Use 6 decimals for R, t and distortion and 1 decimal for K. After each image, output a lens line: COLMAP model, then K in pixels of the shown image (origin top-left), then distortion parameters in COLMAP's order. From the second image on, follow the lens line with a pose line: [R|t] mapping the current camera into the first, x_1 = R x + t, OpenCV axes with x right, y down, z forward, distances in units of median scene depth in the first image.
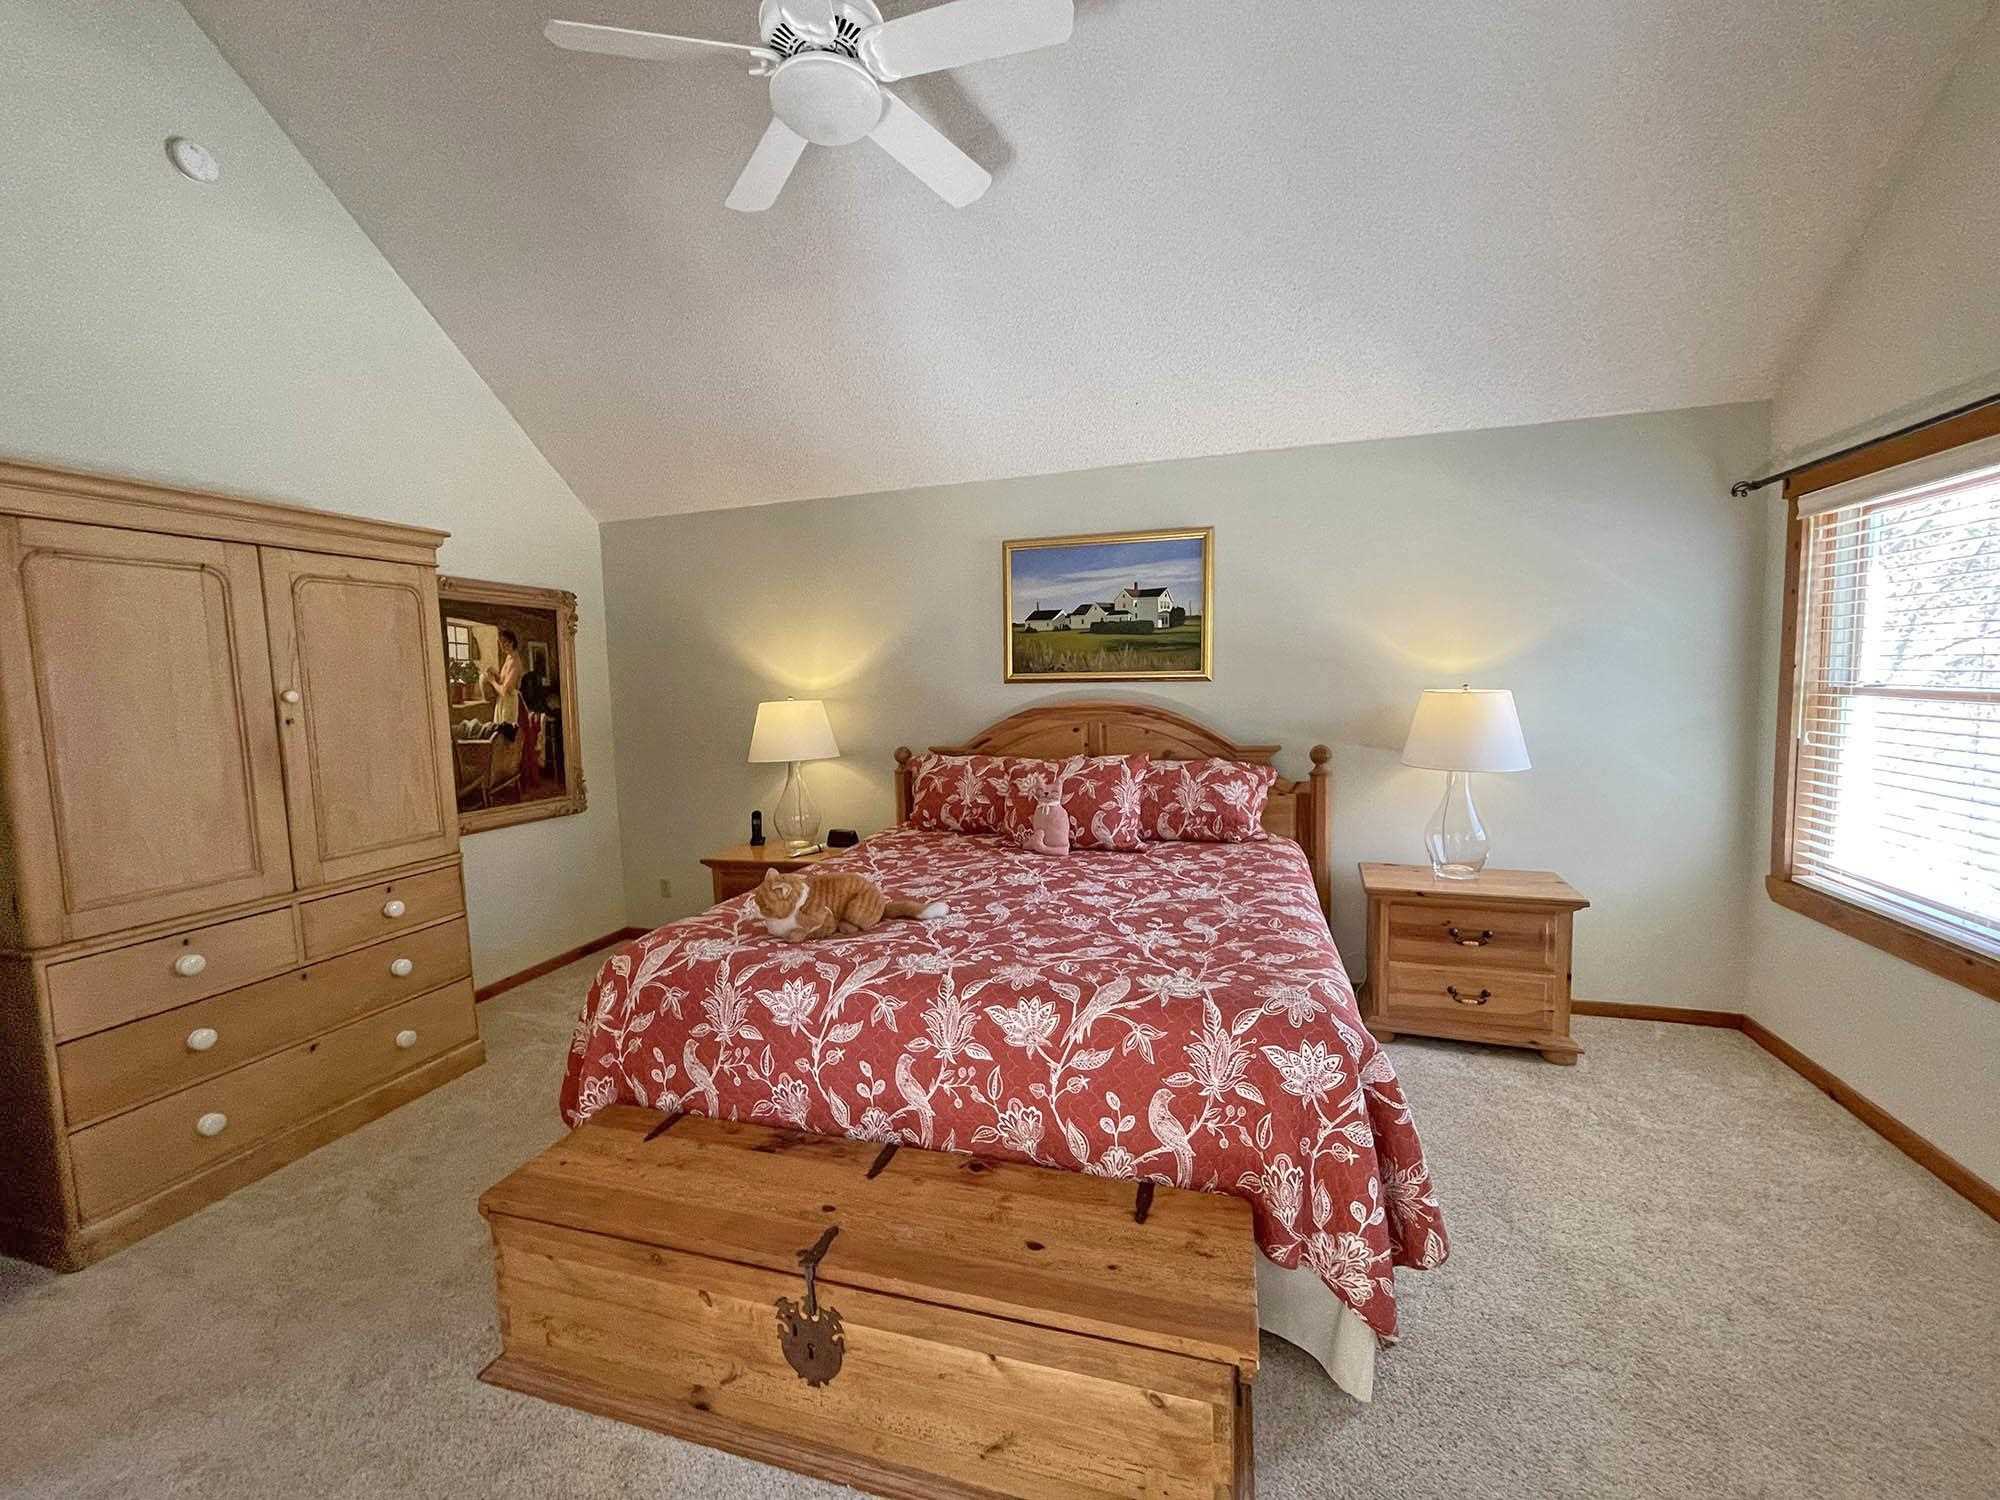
lens RADIAL K [[810.0, 0, 1000.4], [0, 810.0, 746.0], [0, 0, 1]] dist [0.002350, -0.000230]
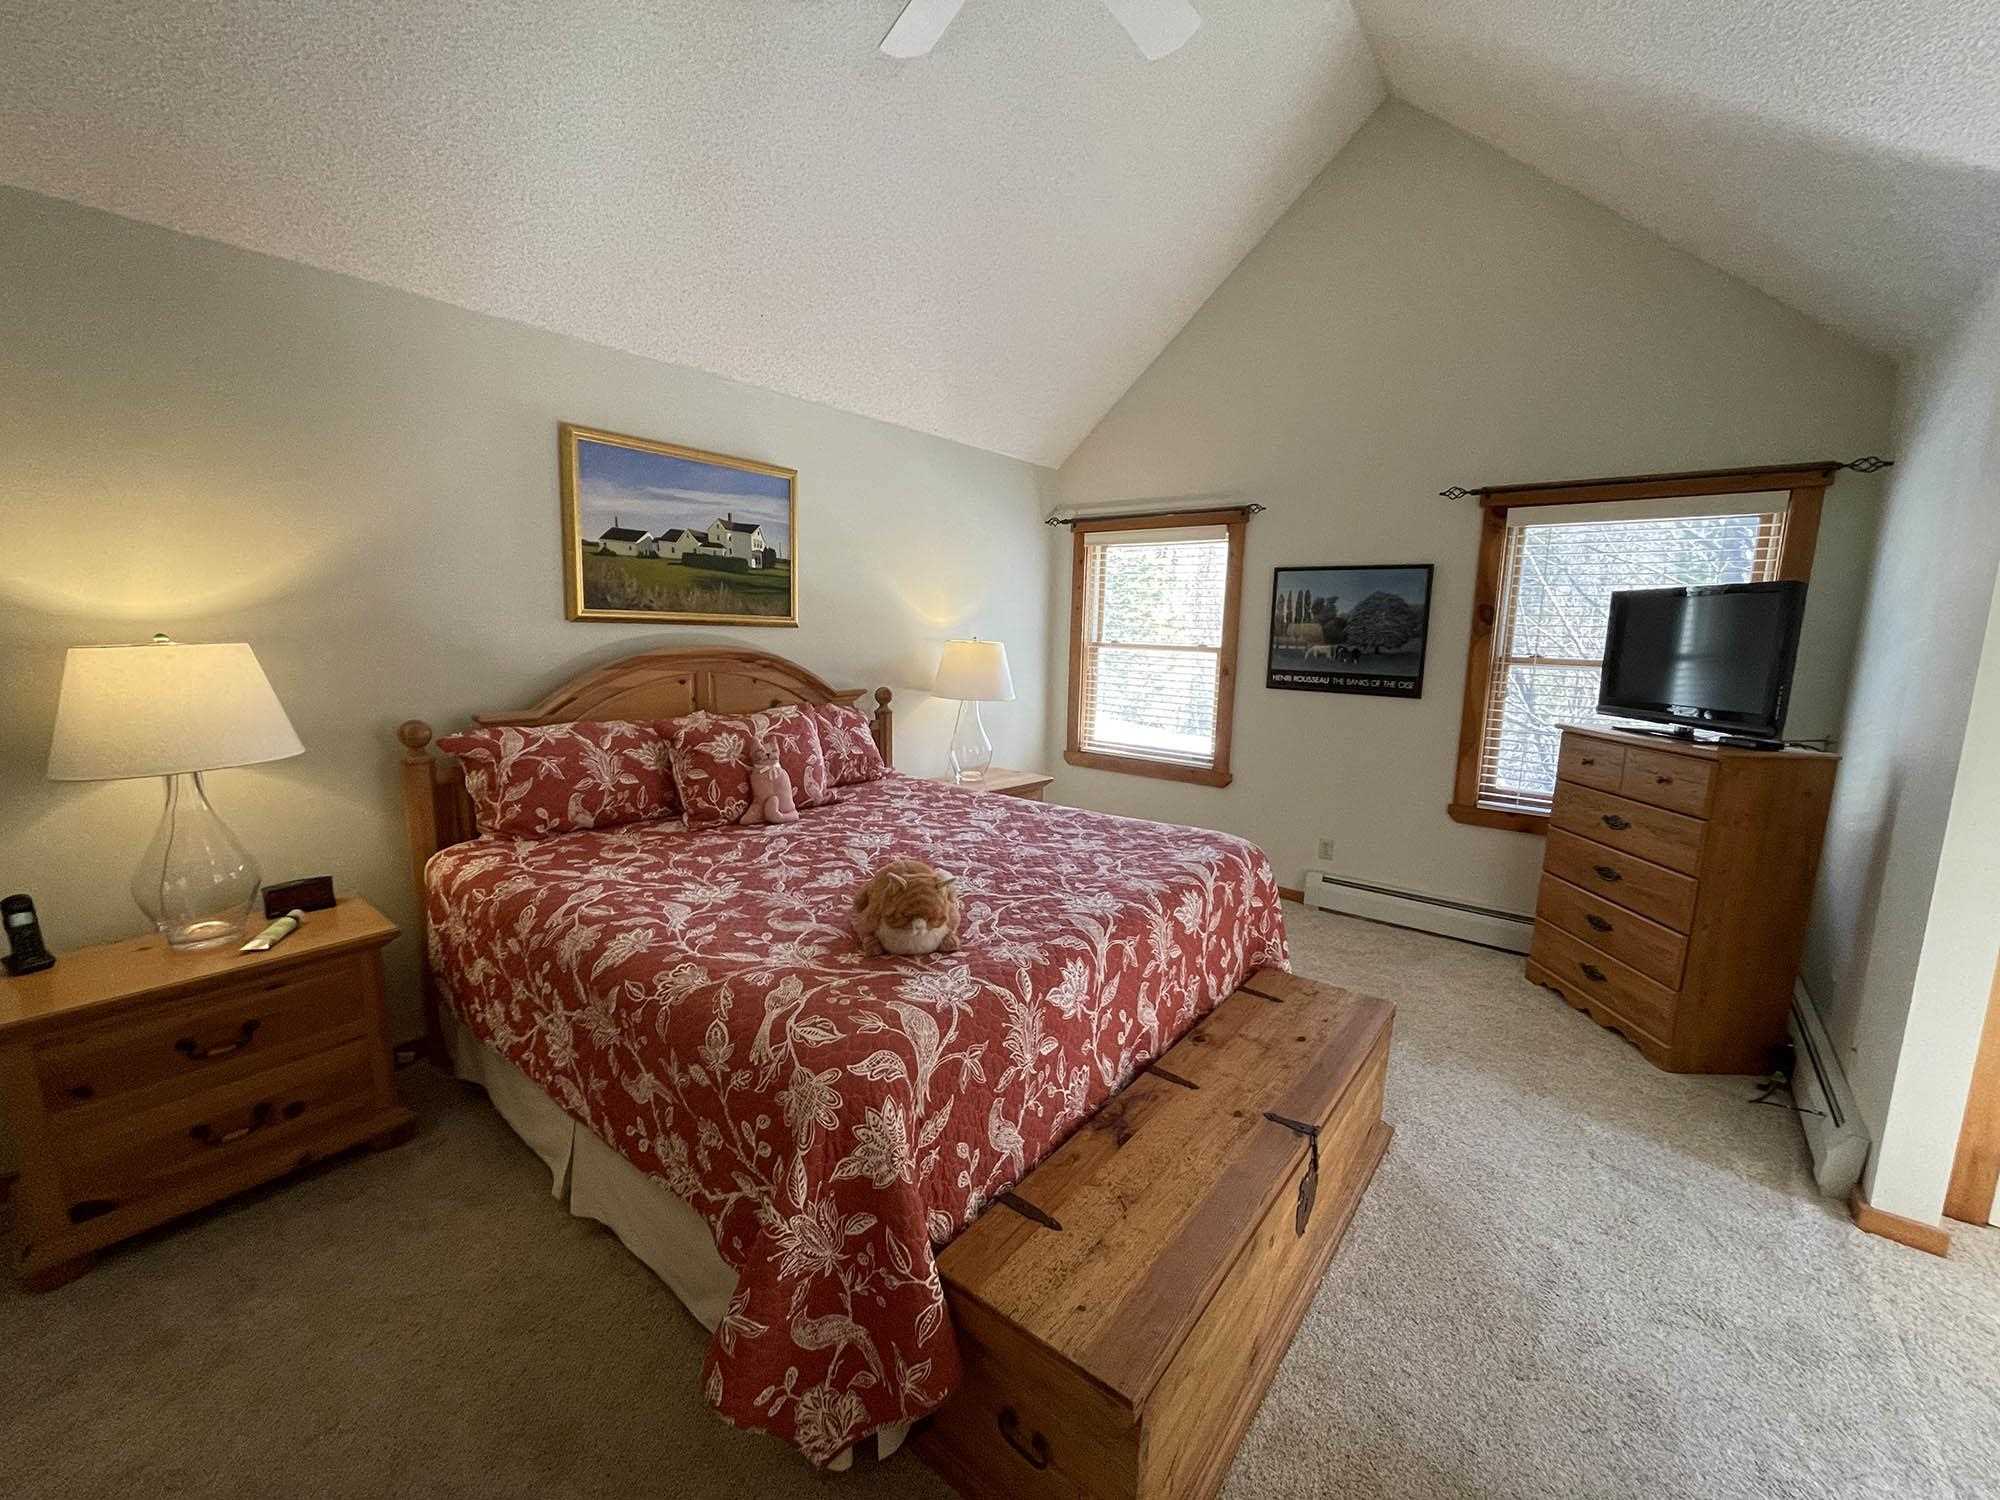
lens RADIAL K [[810.0, 0, 1000.4], [0, 810.0, 746.0], [0, 0, 1]] dist [0.002350, -0.000230]
pose [[0.364689, -0.106489, 0.925020, -0.583079], [0.048433, 0.994263, 0.095366, -0.018541], [-0.929869, 0.010023, 0.367755, 0.404340]]
